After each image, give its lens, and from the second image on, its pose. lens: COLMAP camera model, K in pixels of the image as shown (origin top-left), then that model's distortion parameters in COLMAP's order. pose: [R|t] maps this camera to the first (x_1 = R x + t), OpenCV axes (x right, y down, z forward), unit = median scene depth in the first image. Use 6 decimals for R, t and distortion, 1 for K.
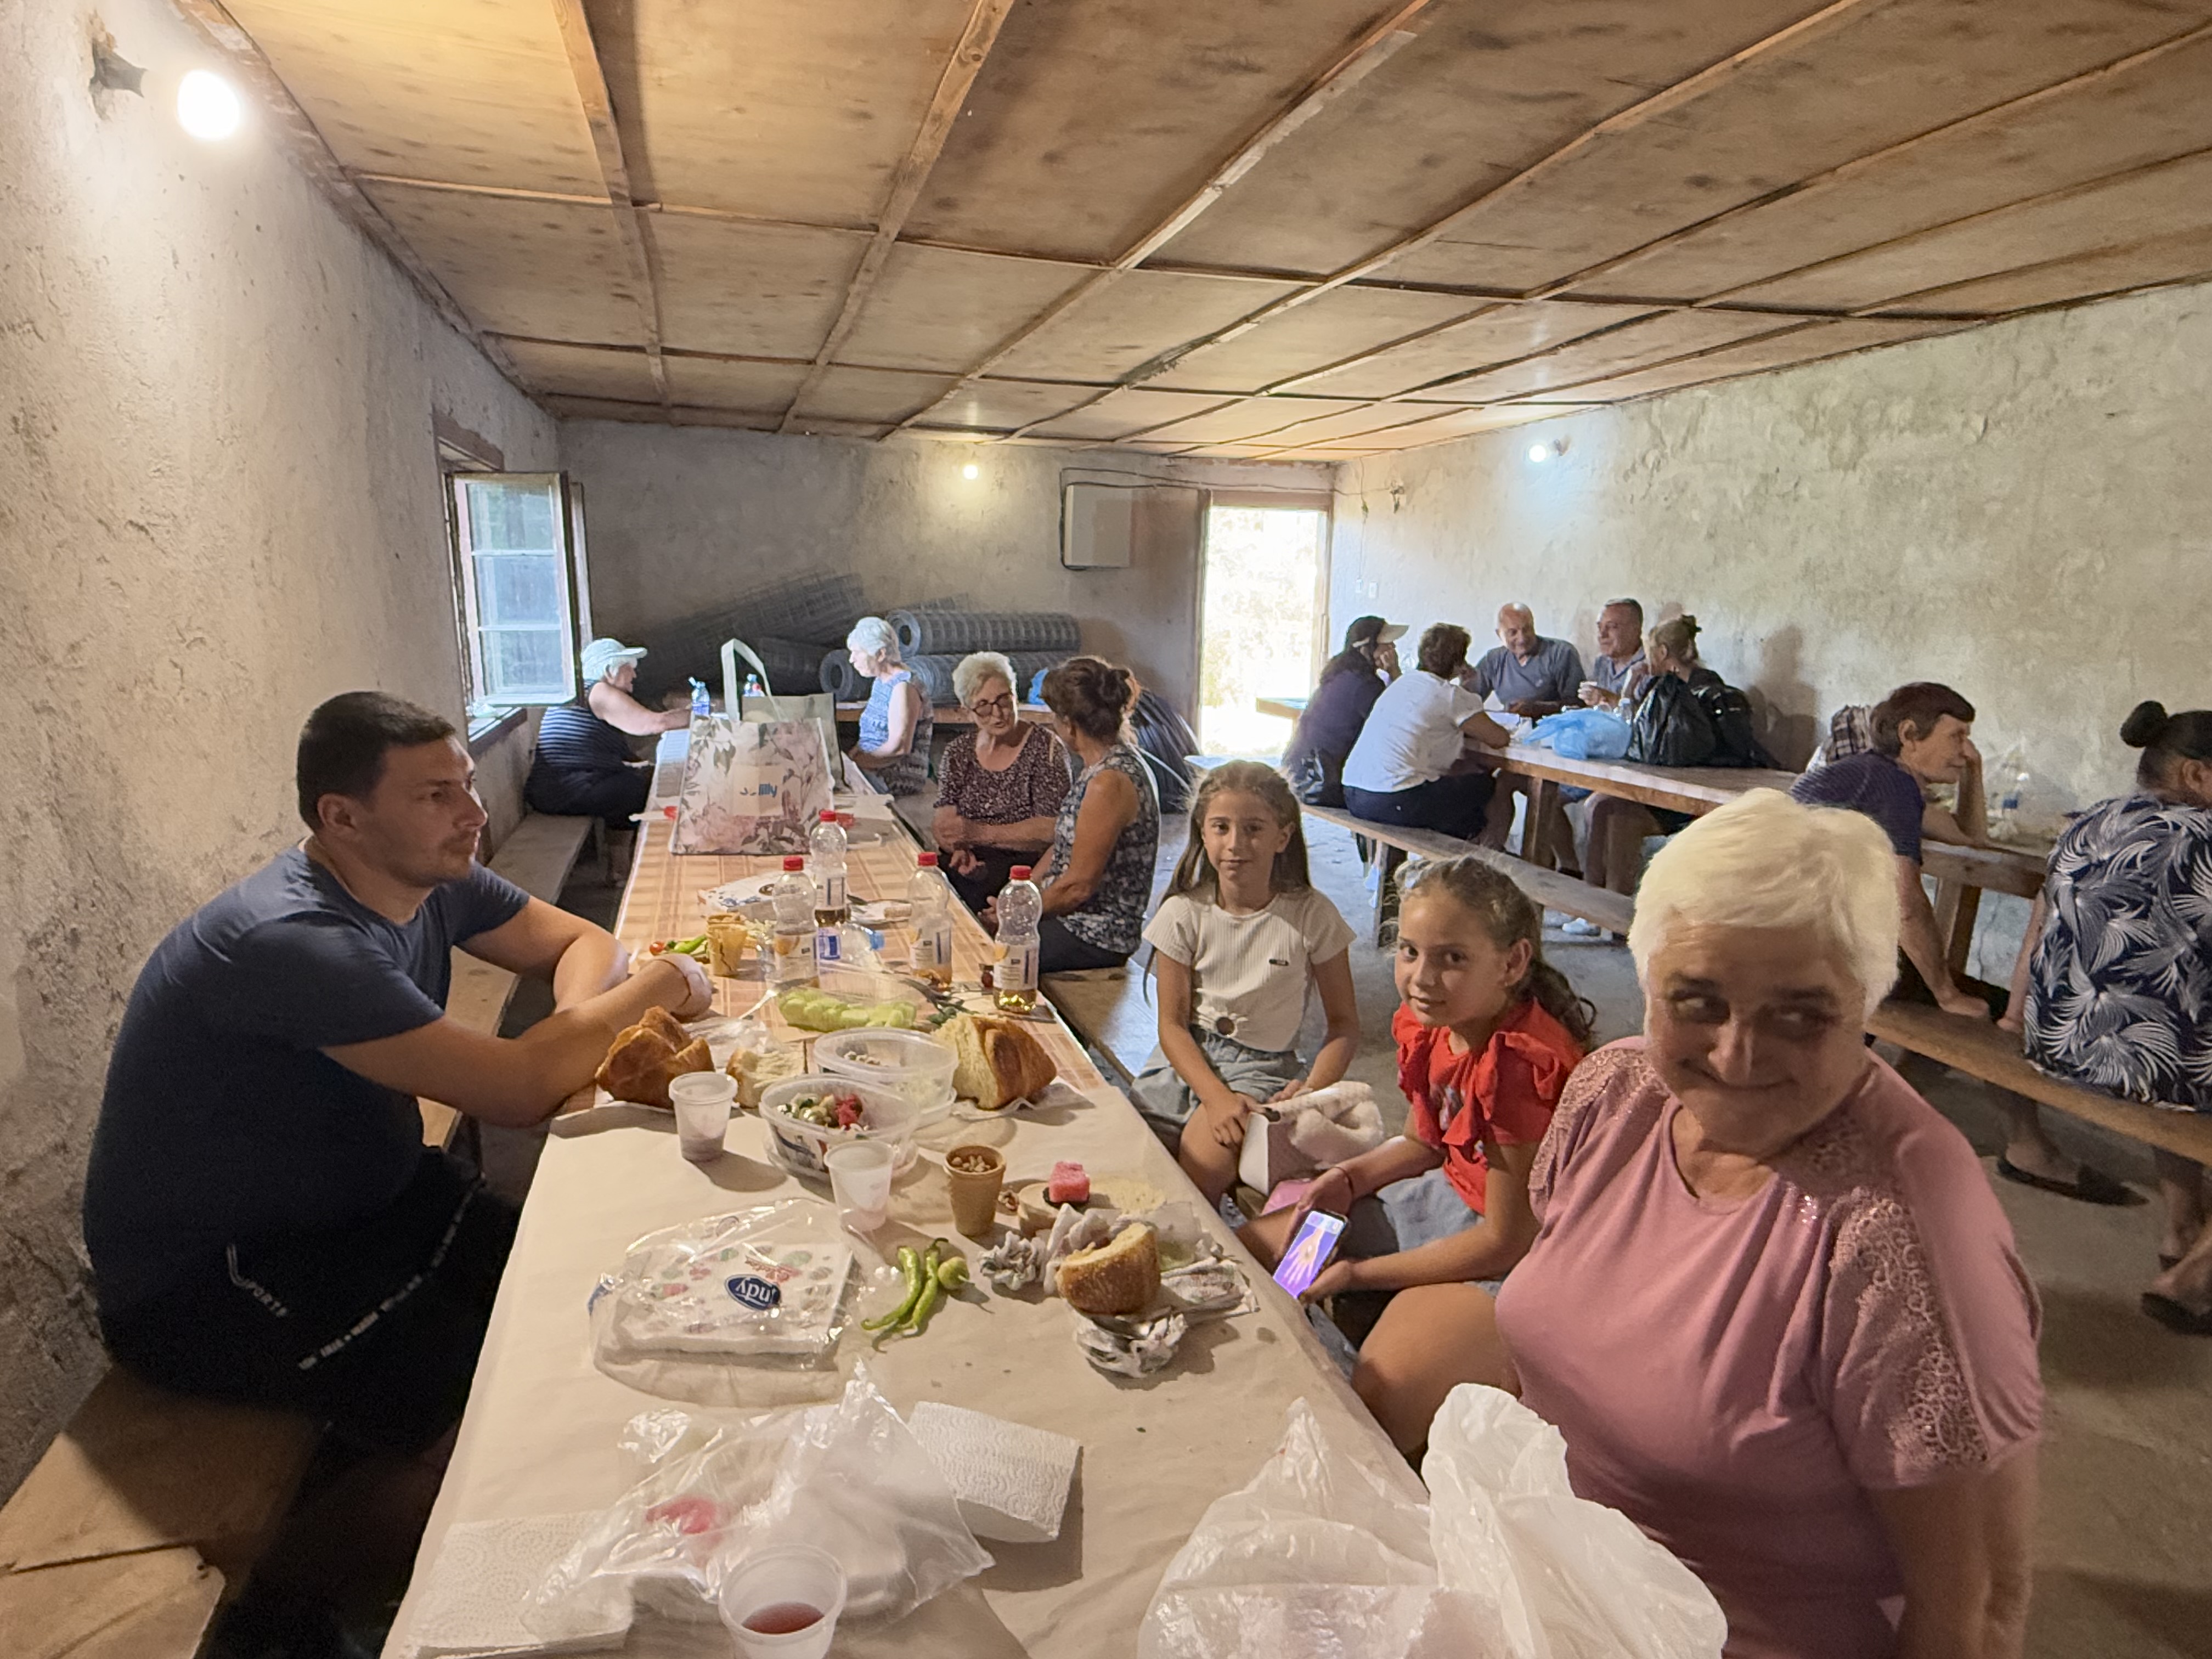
lens RADIAL K [[1322.3, 0, 1106.0], [0, 1322.3, 829.5], [0, 0, 1]] dist [0.007301, 0.001141]
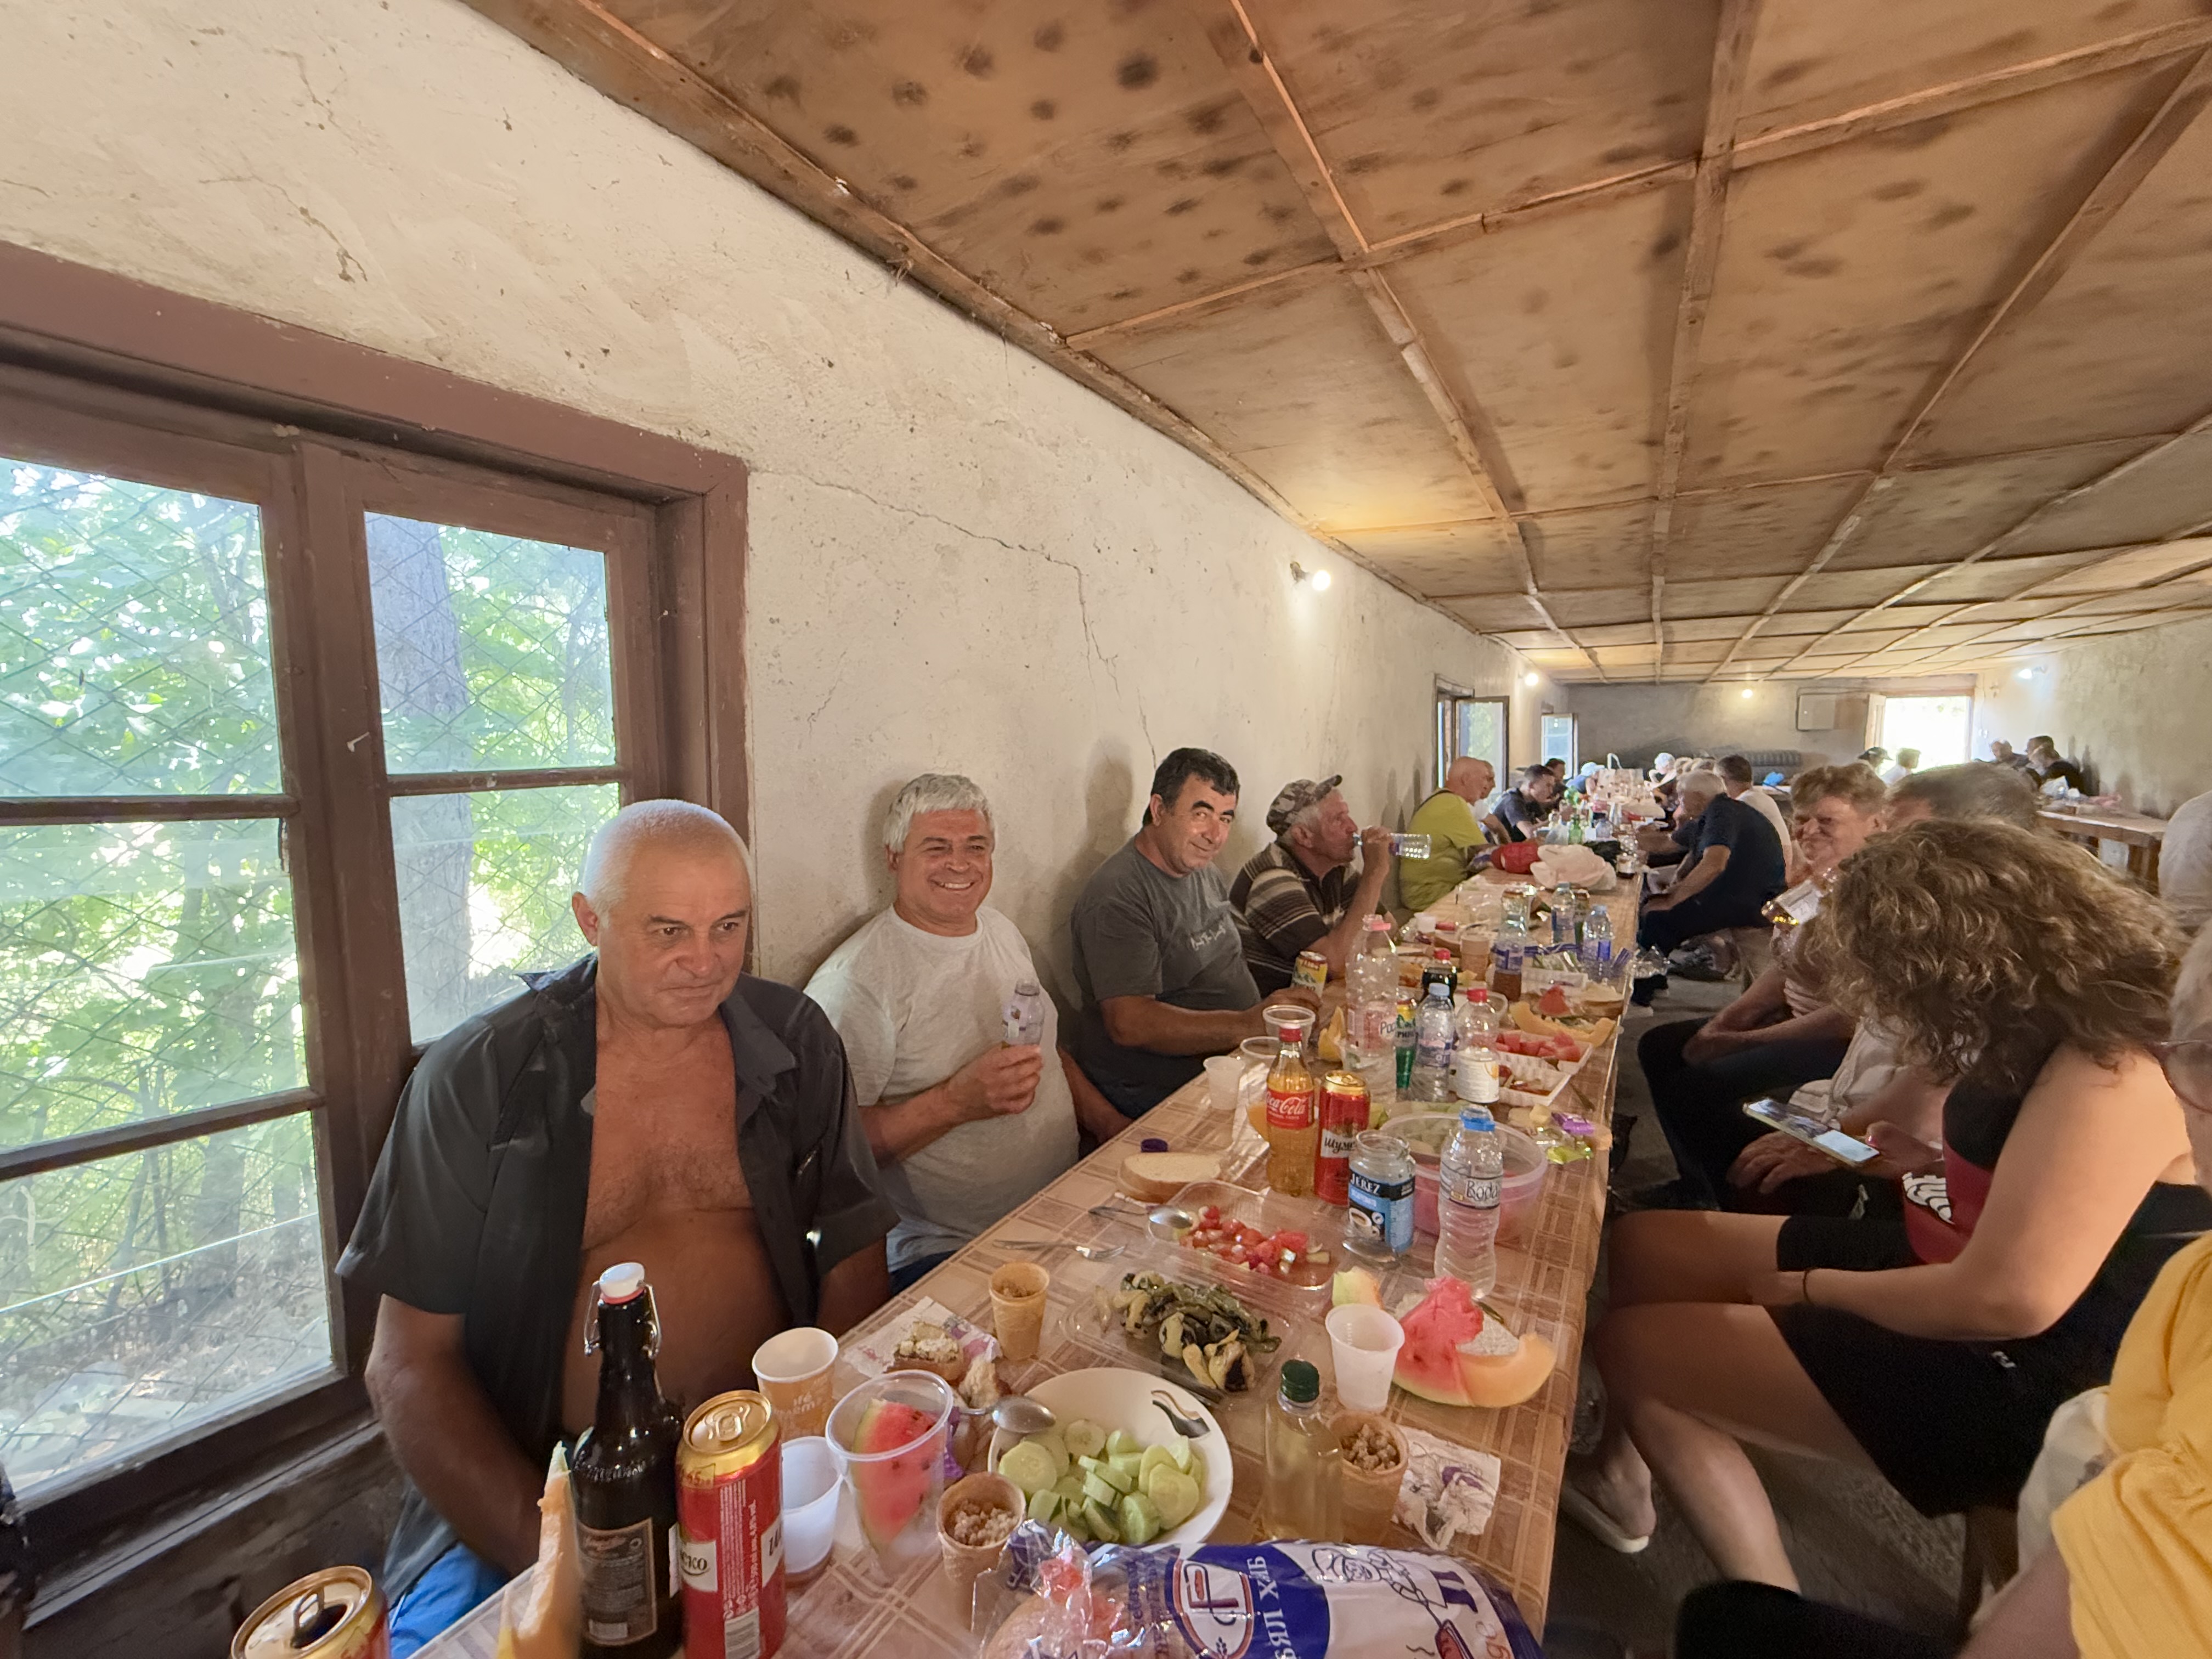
lens RADIAL K [[882.6, 0, 1104.0], [0, 882.6, 826.3], [0, 0, 1]] dist [0.000139, -0.000043]
pose [[0.662801, 0.039911, -0.747731, 0.579247], [-0.110836, 0.992808, -0.045256, 0.300804], [0.740547, 0.112871, 0.662458, -1.570255]]
